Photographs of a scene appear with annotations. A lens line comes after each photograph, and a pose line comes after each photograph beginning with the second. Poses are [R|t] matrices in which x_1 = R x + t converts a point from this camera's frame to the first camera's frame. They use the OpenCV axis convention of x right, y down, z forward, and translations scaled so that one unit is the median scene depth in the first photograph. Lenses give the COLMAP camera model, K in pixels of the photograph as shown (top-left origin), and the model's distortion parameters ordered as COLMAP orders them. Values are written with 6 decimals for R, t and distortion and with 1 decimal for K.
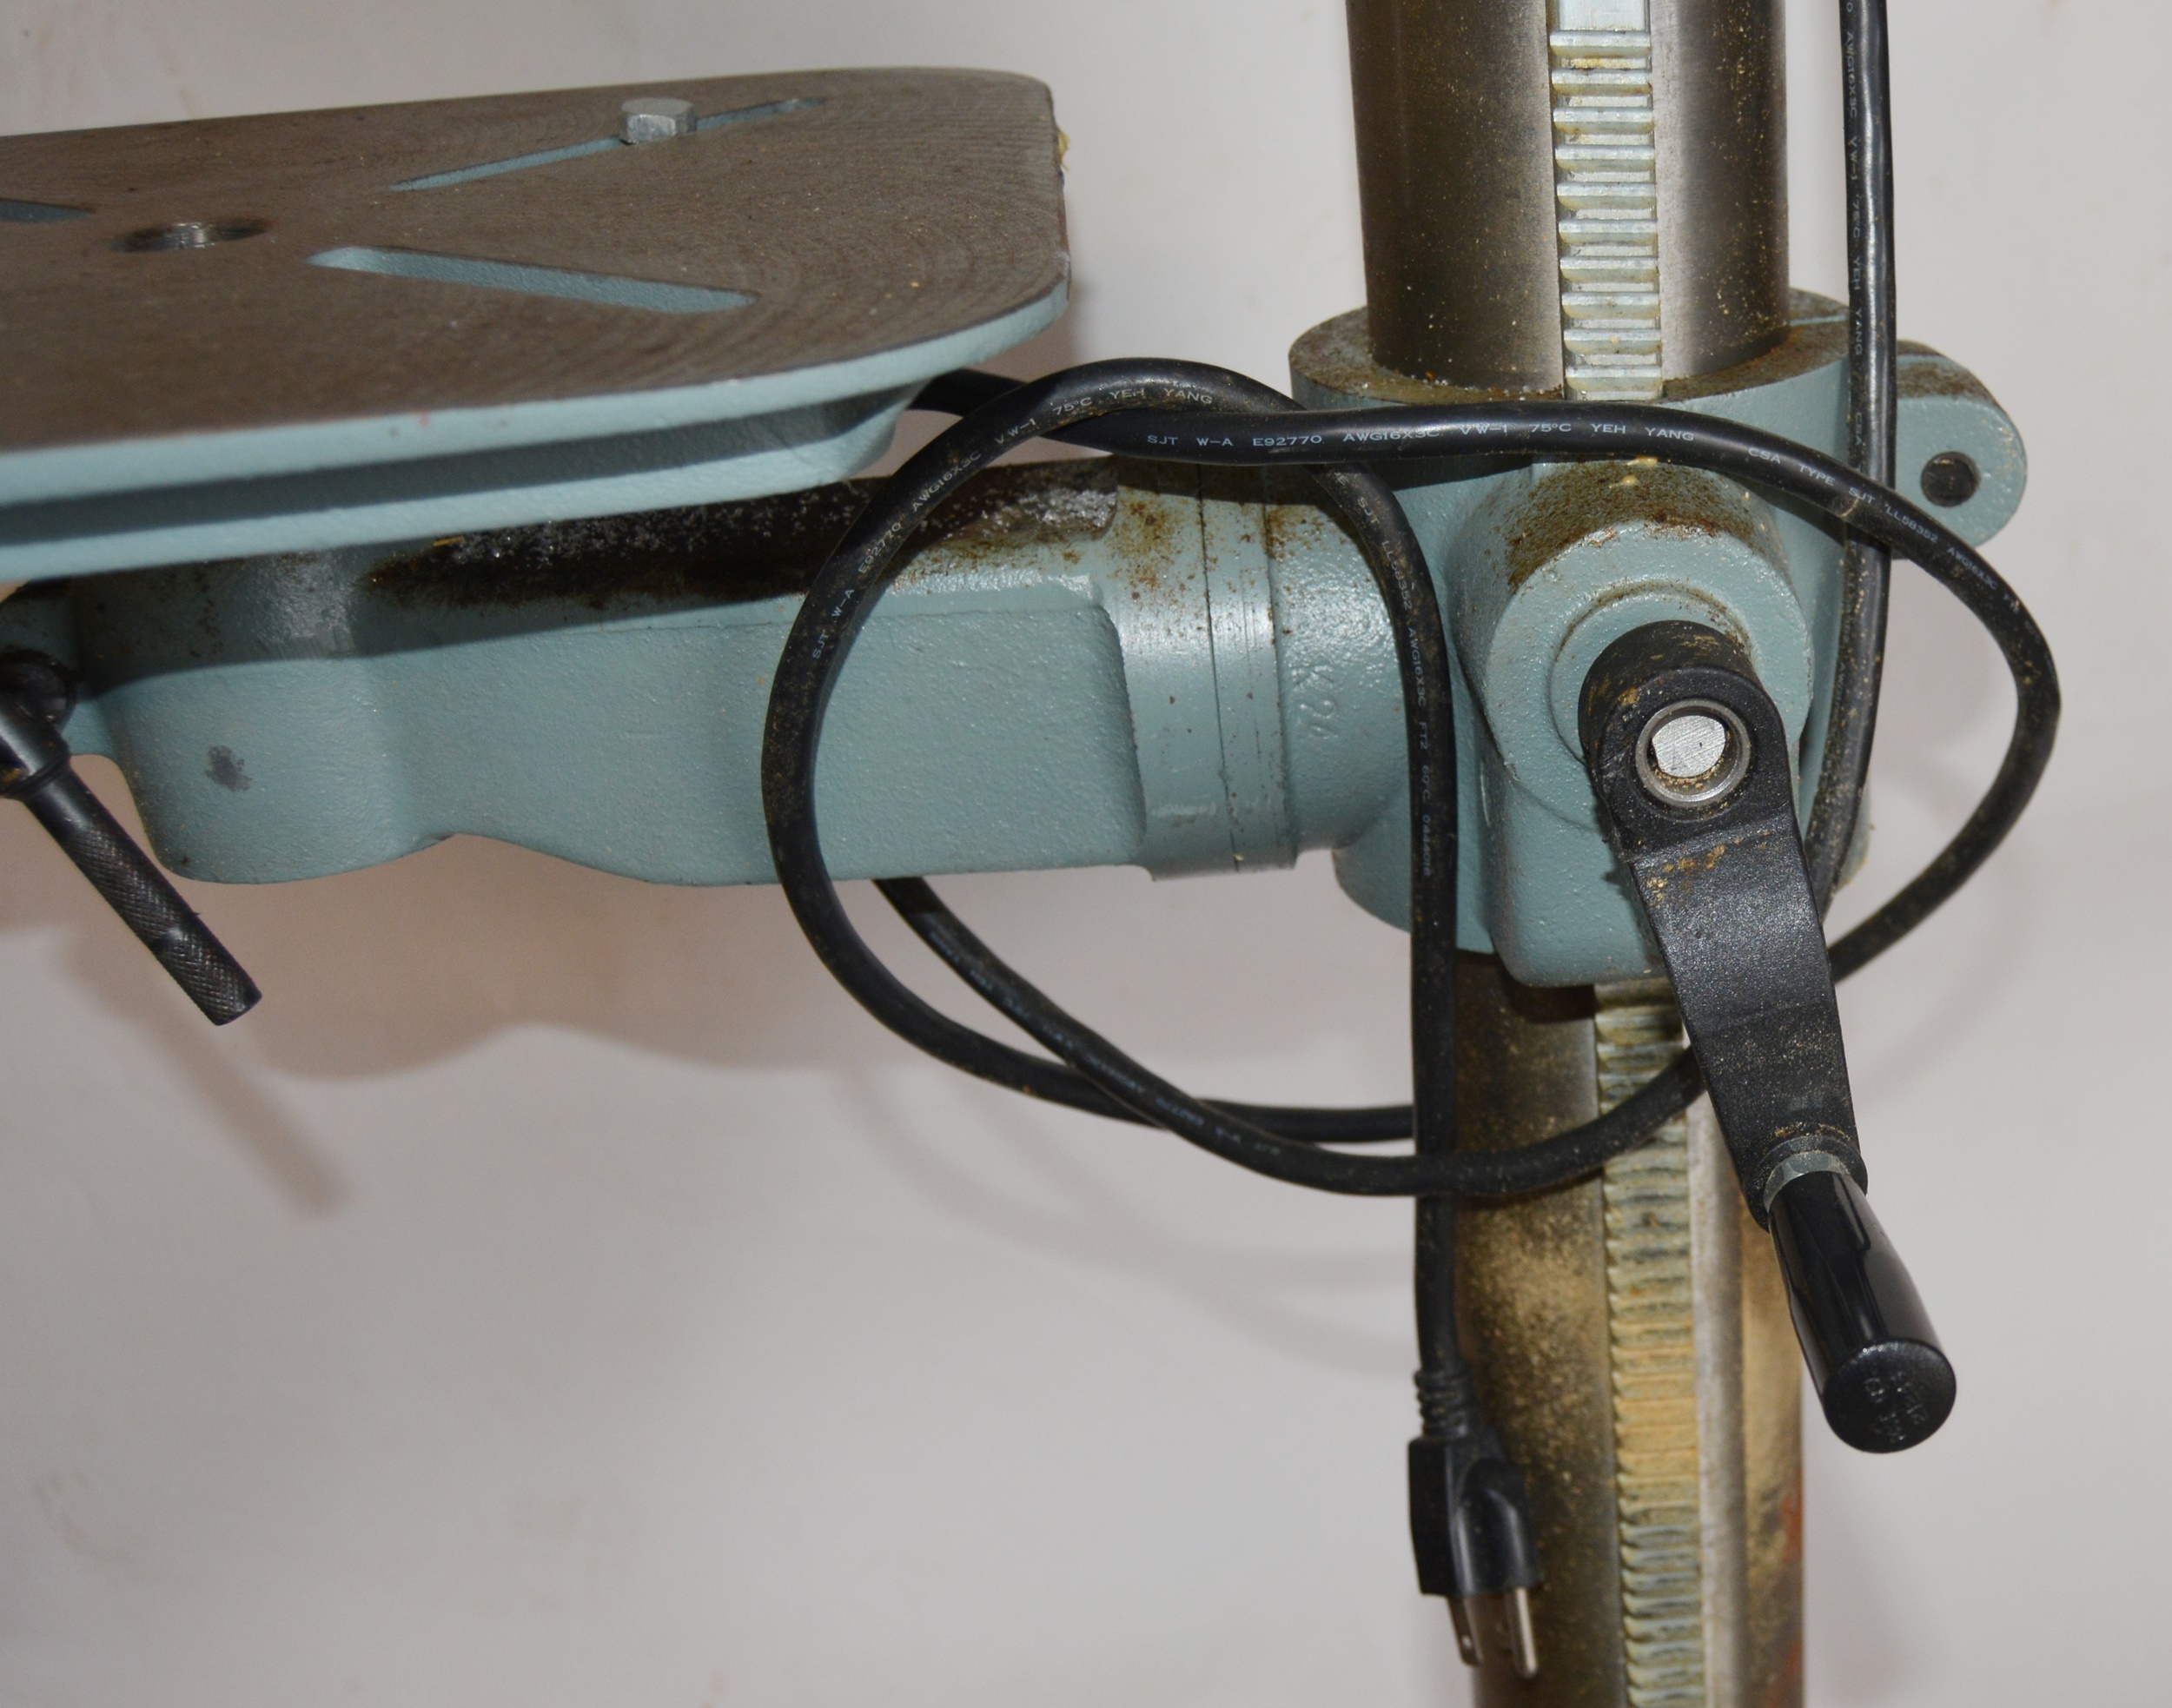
lens RADIAL K [[2773.5, 0, 1603.7], [0, 2773.5, 827.1], [0, 0, 1]] dist [-0.081576, 0.000000]
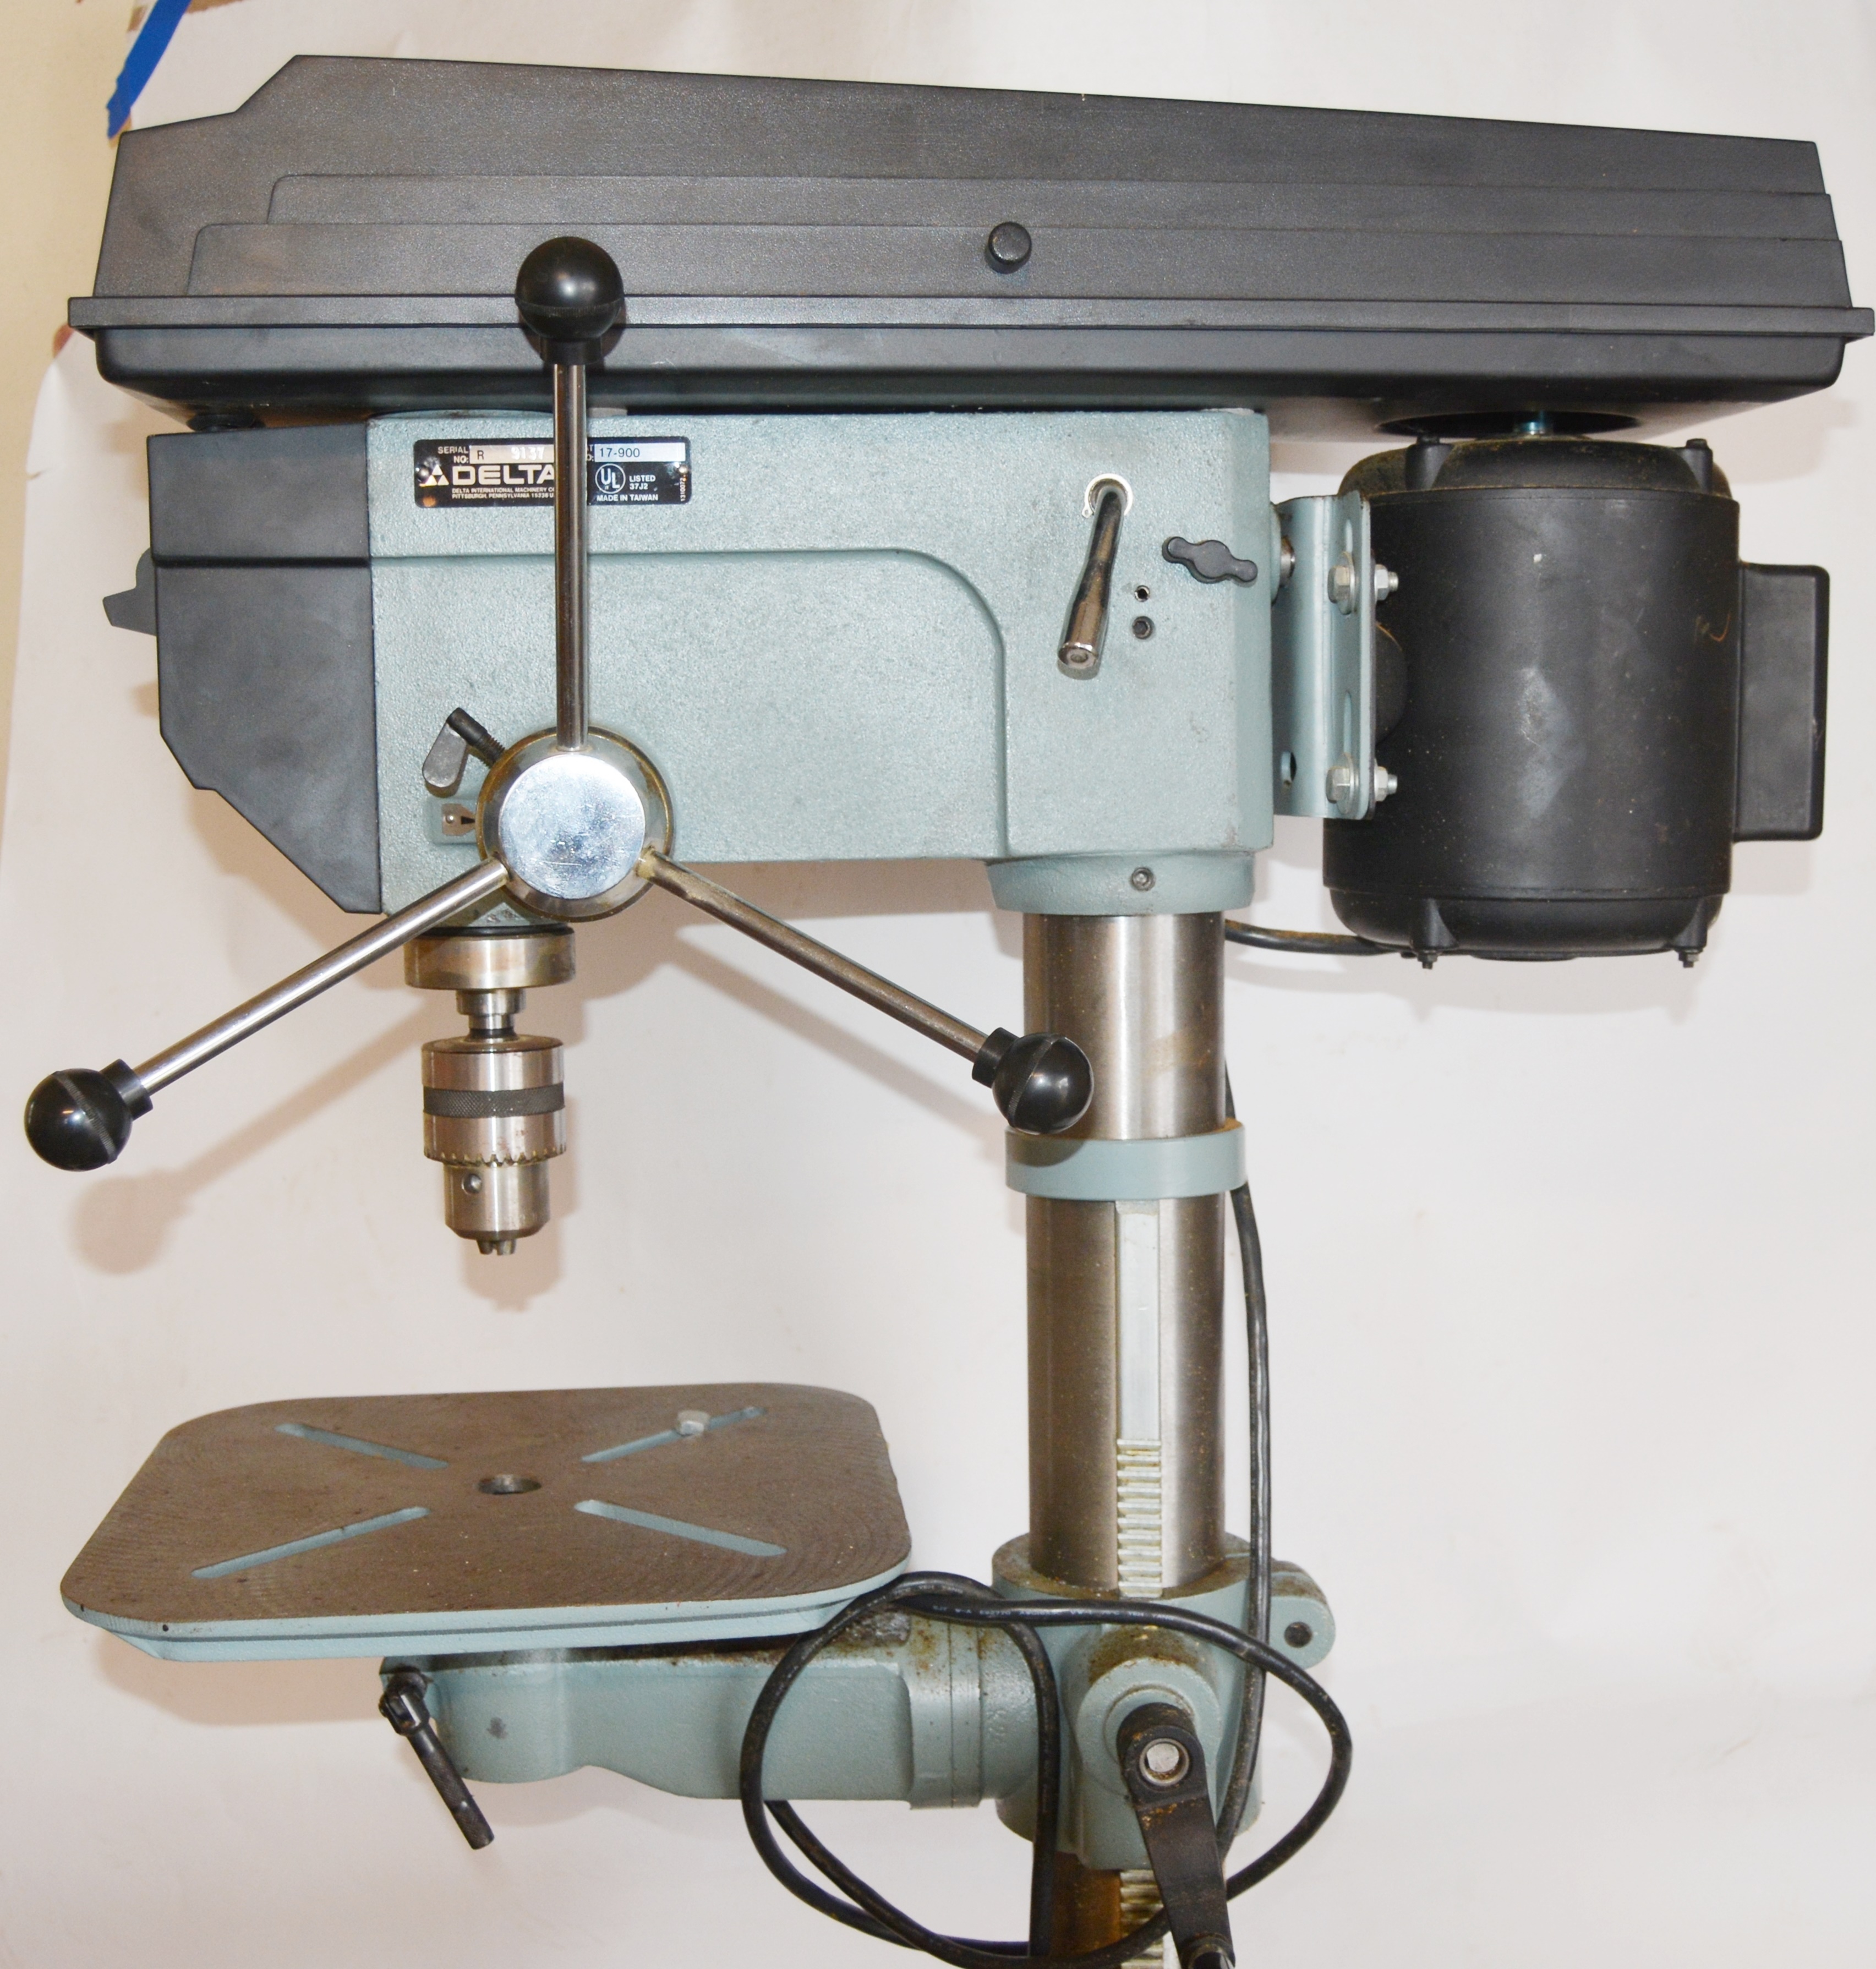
lens RADIAL K [[2487.2, 0, 996.7], [0, 2487.2, 1090.0], [0, 0, 1]] dist [-0.075200, 0.000000]
pose [[0.996311, 0.035164, -0.078278, 0.030178], [-0.055759, 0.958658, -0.279043, 0.017097], [0.065230, 0.282378, 0.957083, -1.006523]]
